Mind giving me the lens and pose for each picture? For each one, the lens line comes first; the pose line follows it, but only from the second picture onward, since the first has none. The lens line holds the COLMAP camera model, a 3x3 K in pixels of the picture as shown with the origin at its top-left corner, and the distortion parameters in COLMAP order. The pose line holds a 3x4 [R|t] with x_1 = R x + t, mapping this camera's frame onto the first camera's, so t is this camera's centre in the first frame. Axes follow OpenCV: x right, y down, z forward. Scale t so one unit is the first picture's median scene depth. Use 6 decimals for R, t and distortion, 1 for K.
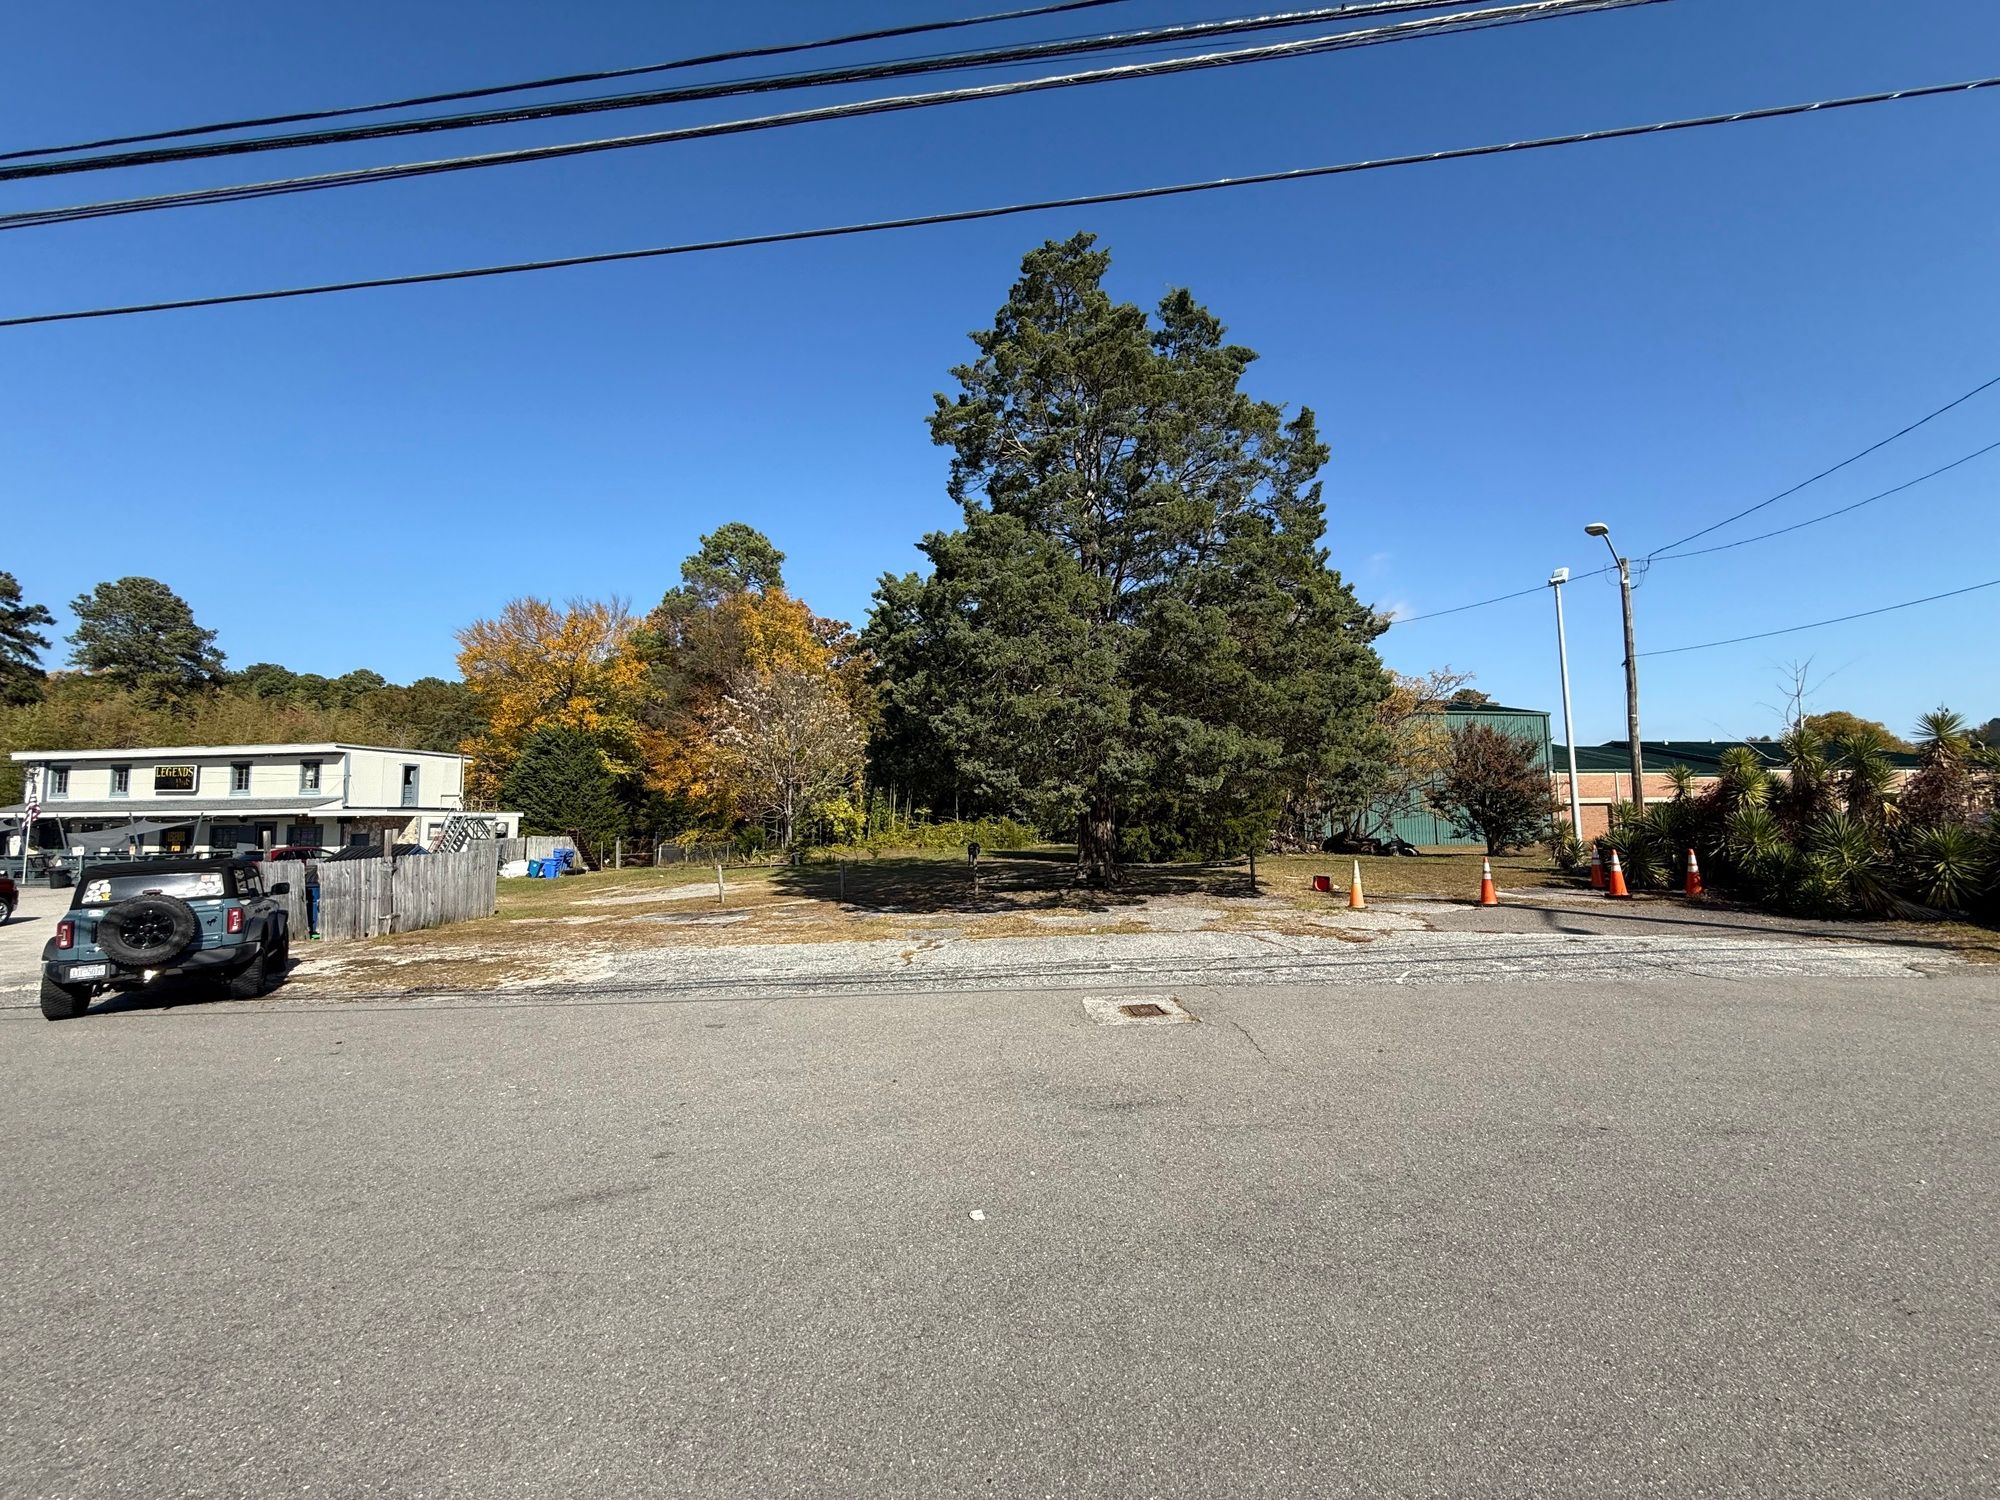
lens RADIAL K [[804.0, 0, 1000.0], [0, 804.0, 750.0], [0, 0, 1]] dist [-0.000276, 0.000059]
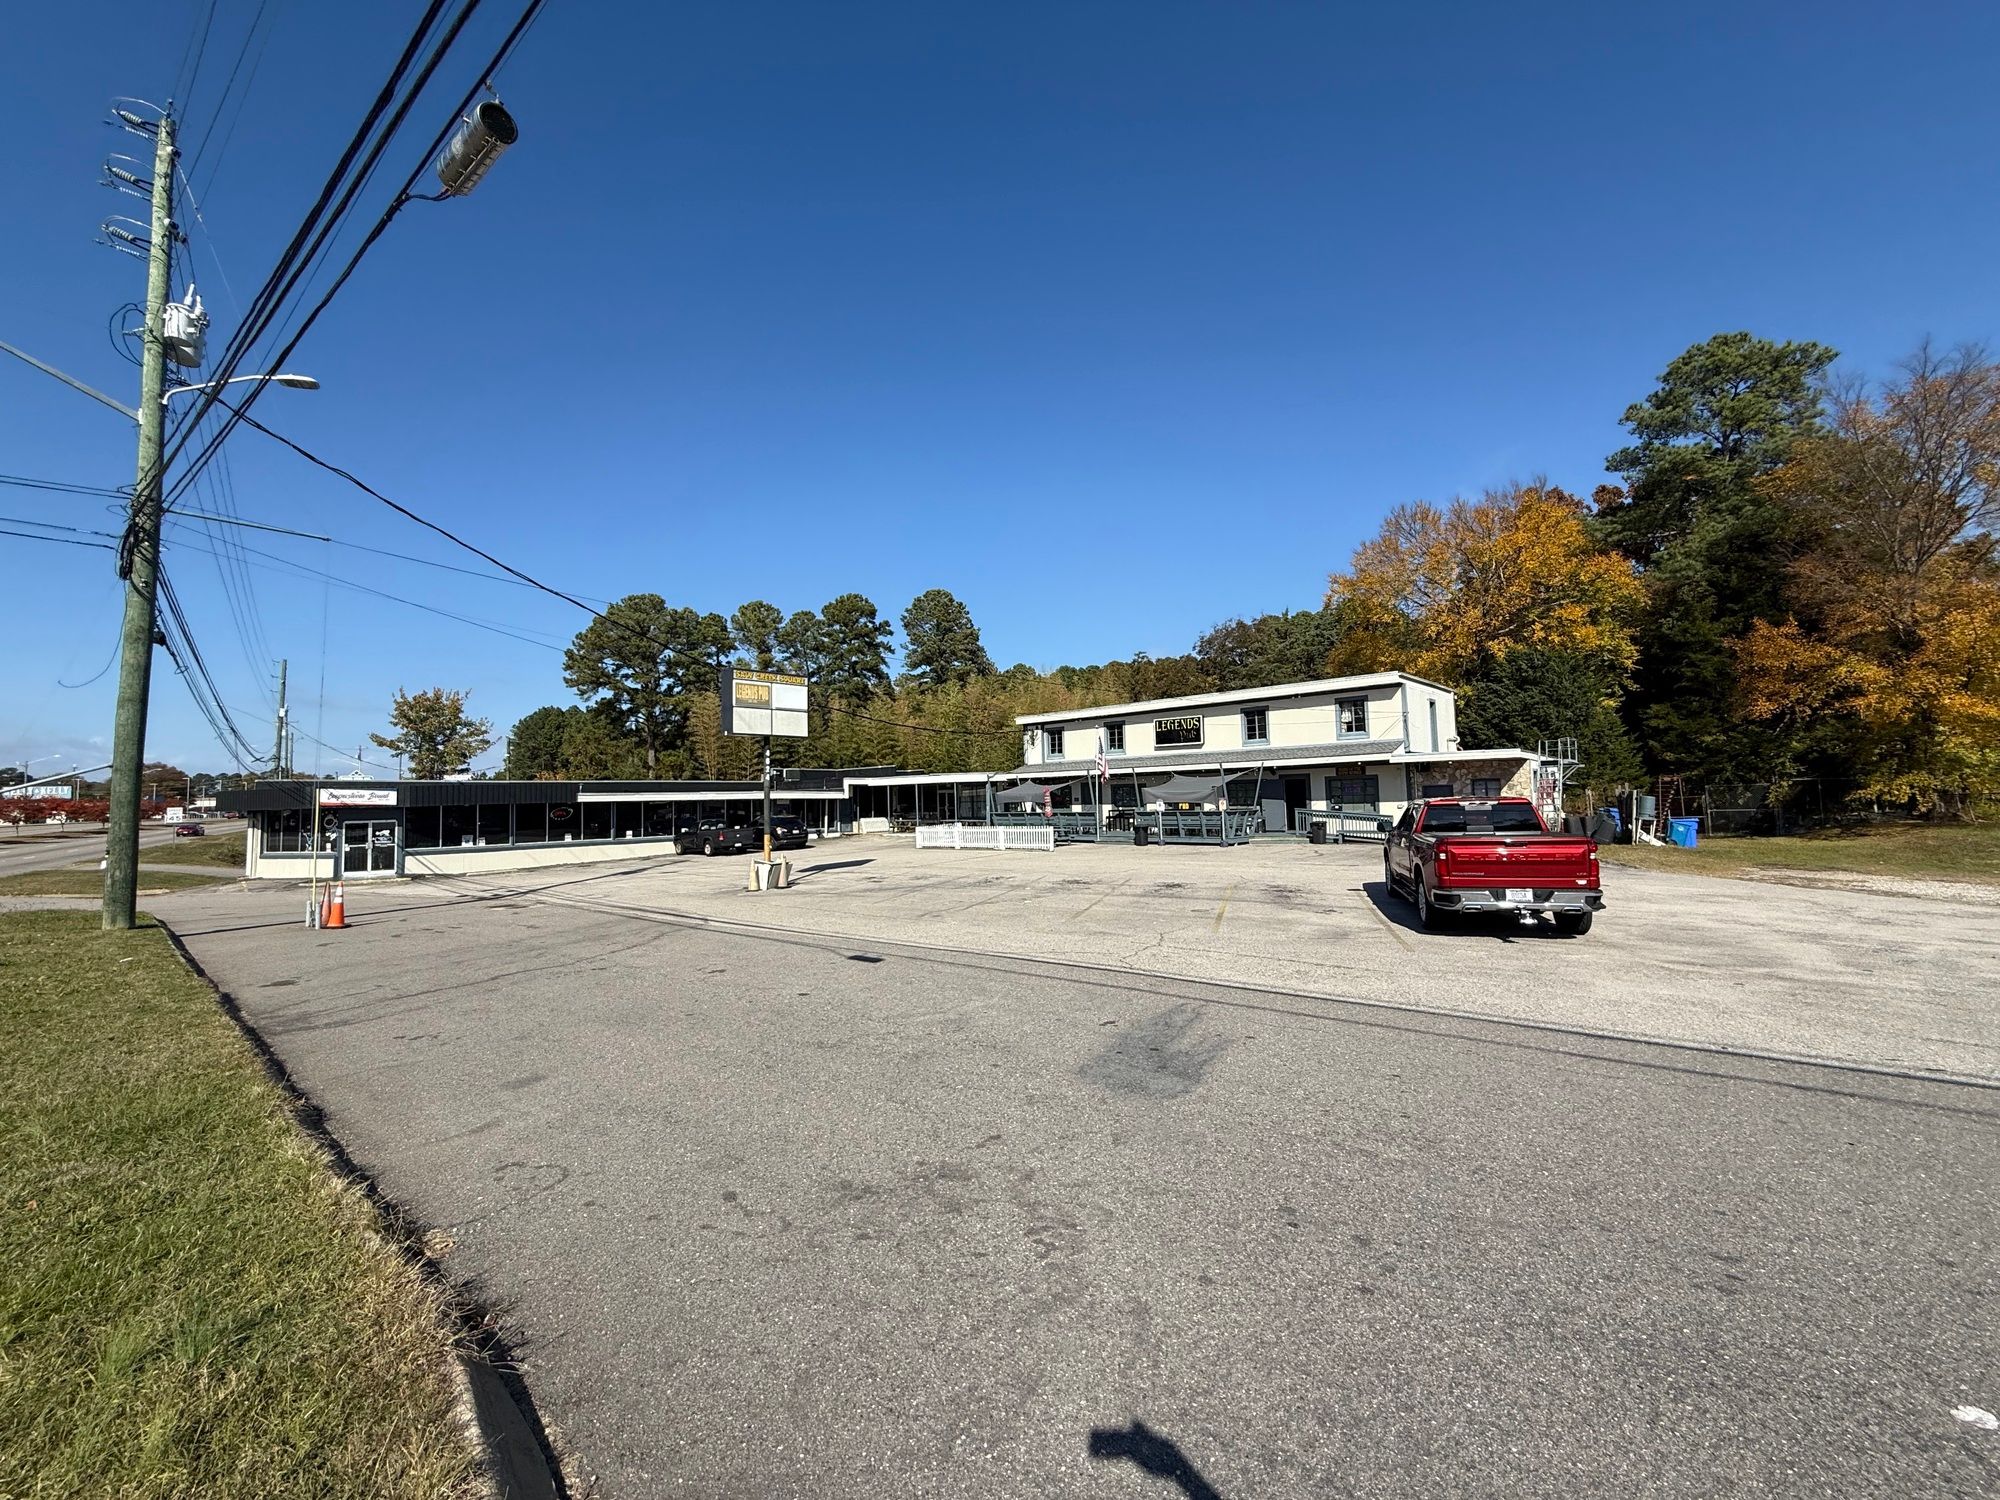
lens RADIAL K [[804.0, 0, 1000.0], [0, 804.0, 750.0], [0, 0, 1]] dist [-0.000276, 0.000059]
pose [[0.809715, -0.044884, -0.585105, -0.633001], [0.071148, 0.997224, 0.021962, 0.021277], [0.582495, -0.059412, 0.810660, 0.111225]]
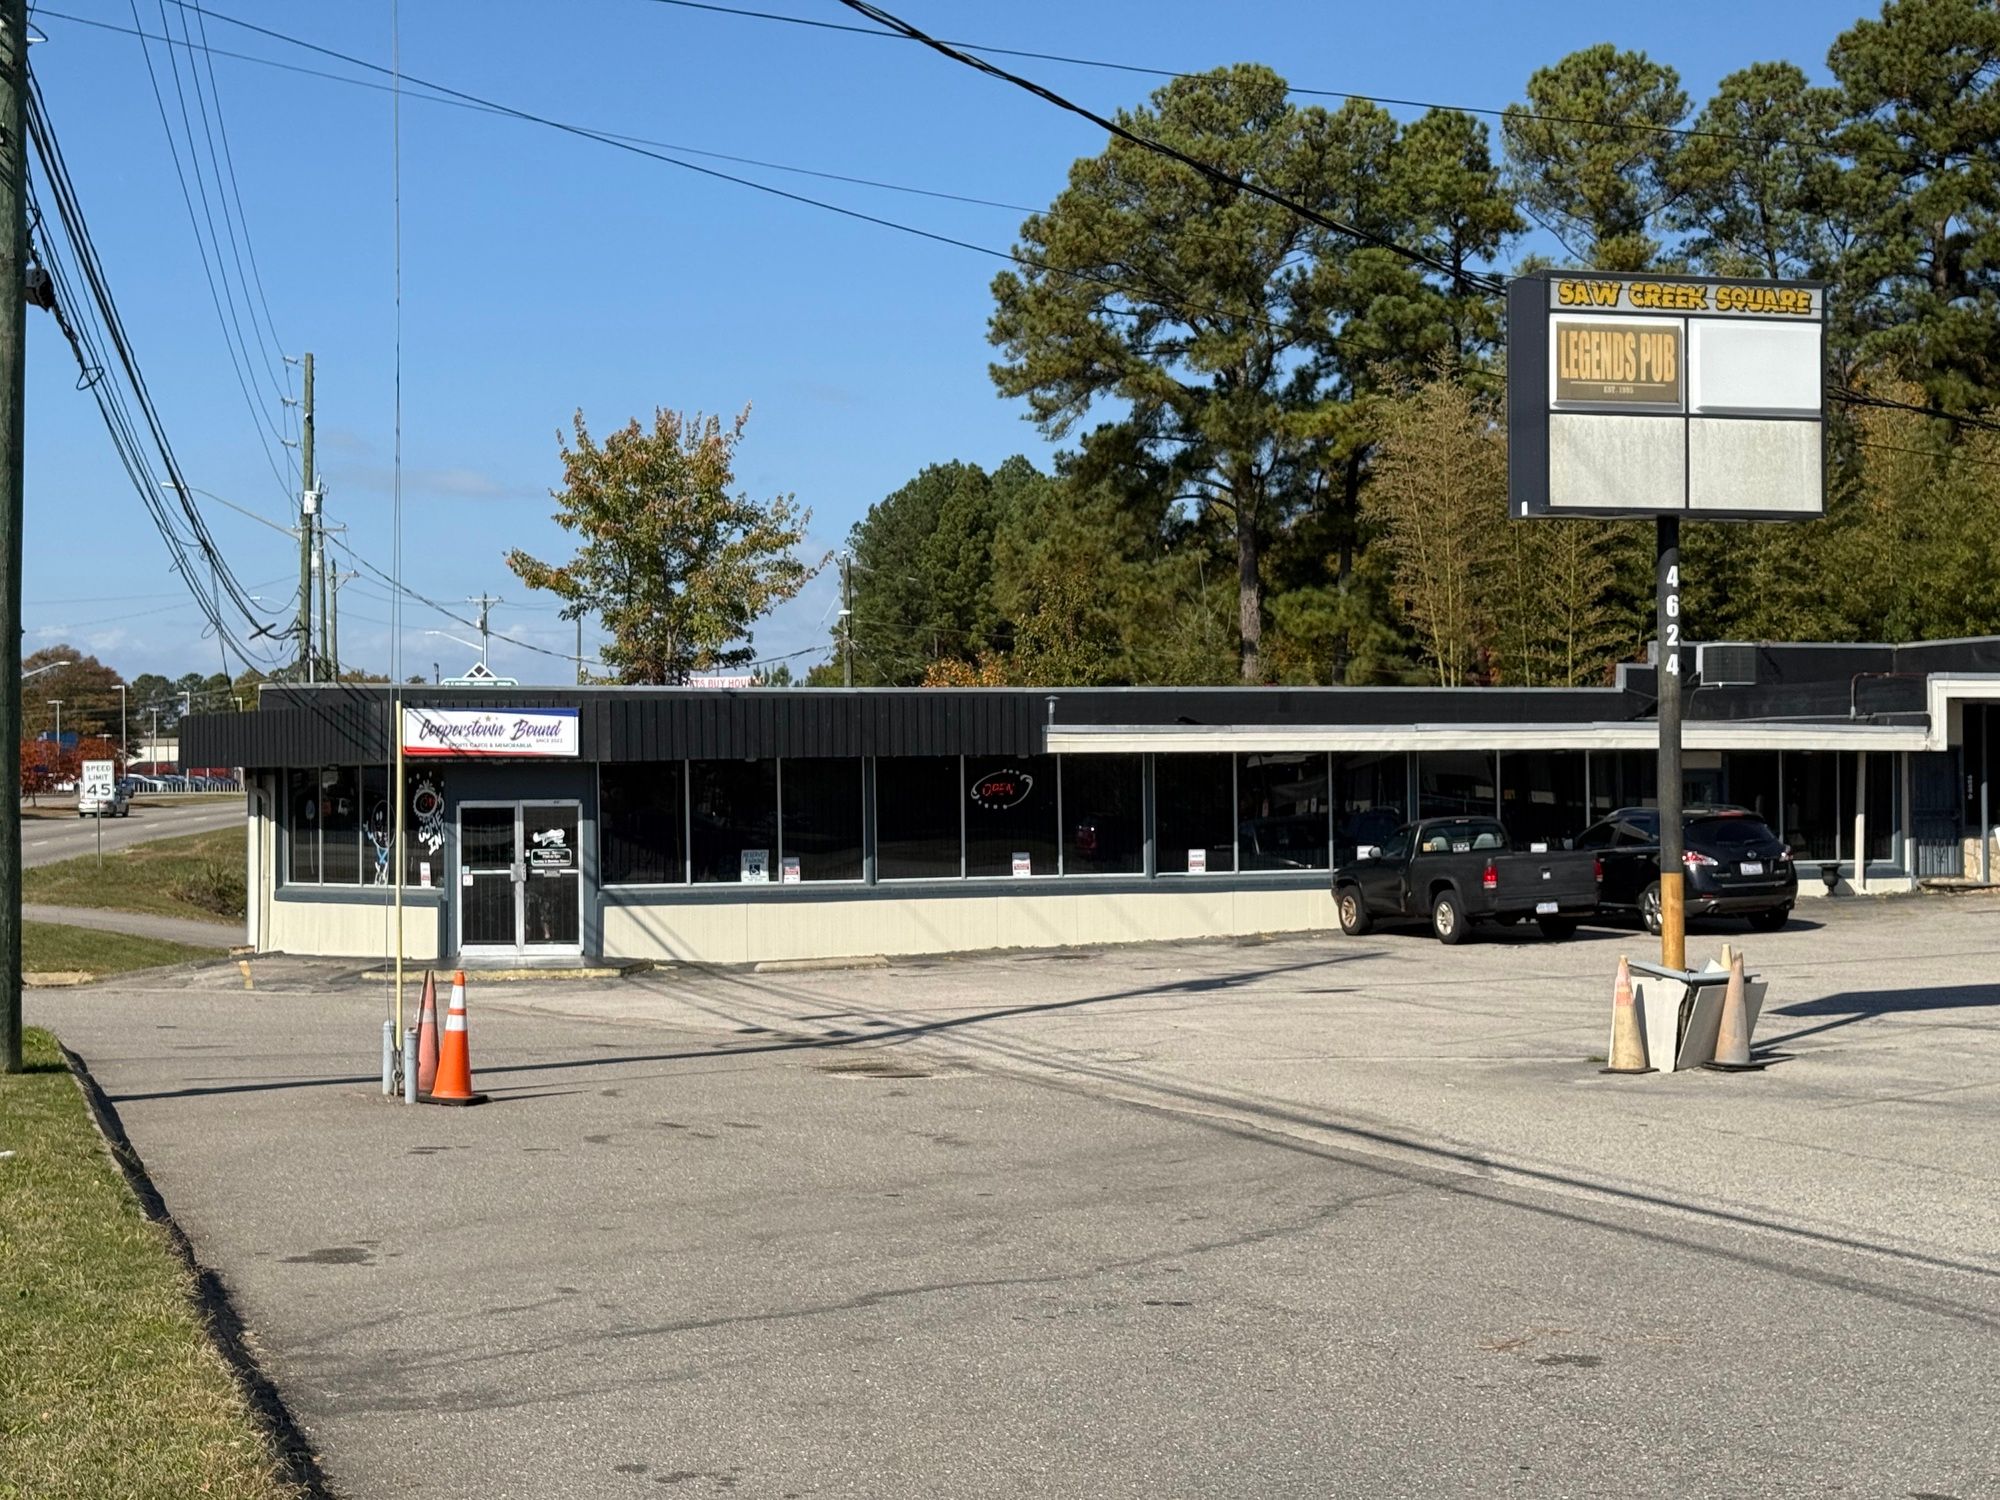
lens RADIAL K [[2827.2, 0, 1000.0], [0, 2827.2, 750.0], [0, 0, 1]] dist [0.121410, 0.082328]
pose [[0.435844, -0.005268, -0.900007, -0.660451], [0.091939, 0.995012, 0.038698, 0.024615], [0.895314, -0.099612, 0.434154, 0.116595]]
